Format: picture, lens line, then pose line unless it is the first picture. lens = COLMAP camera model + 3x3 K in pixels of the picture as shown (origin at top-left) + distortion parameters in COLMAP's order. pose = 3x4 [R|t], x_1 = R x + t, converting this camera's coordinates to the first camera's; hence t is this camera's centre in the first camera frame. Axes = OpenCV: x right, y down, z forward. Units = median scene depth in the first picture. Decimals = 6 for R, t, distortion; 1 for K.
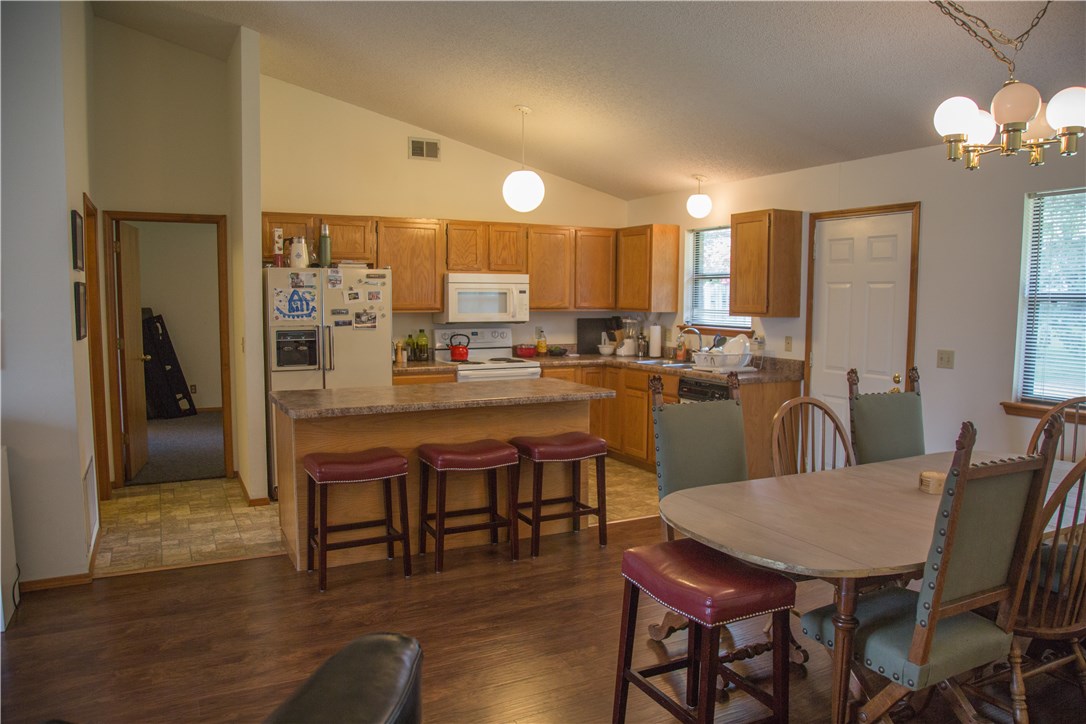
lens RADIAL K [[757.2, 0, 543.0], [0, 757.2, 362.0], [0, 0, 1]] dist [-0.117180, 0.070789]
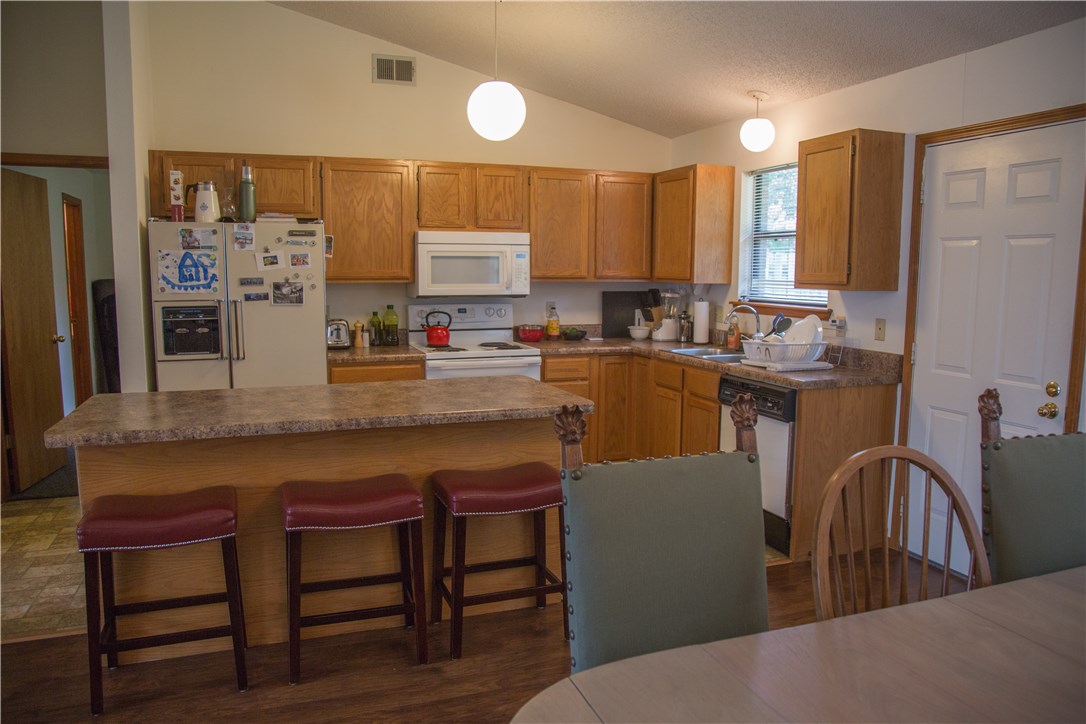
lens RADIAL K [[771.5, 0, 548.5], [0, 771.5, 366.6], [0, 0, 1]] dist [-0.117260, 0.065229]
pose [[0.993606, 0.014197, -0.112011, 0.102077], [-0.009942, 0.999211, 0.038449, -0.013755], [0.112469, -0.037090, 0.992963, 0.271414]]
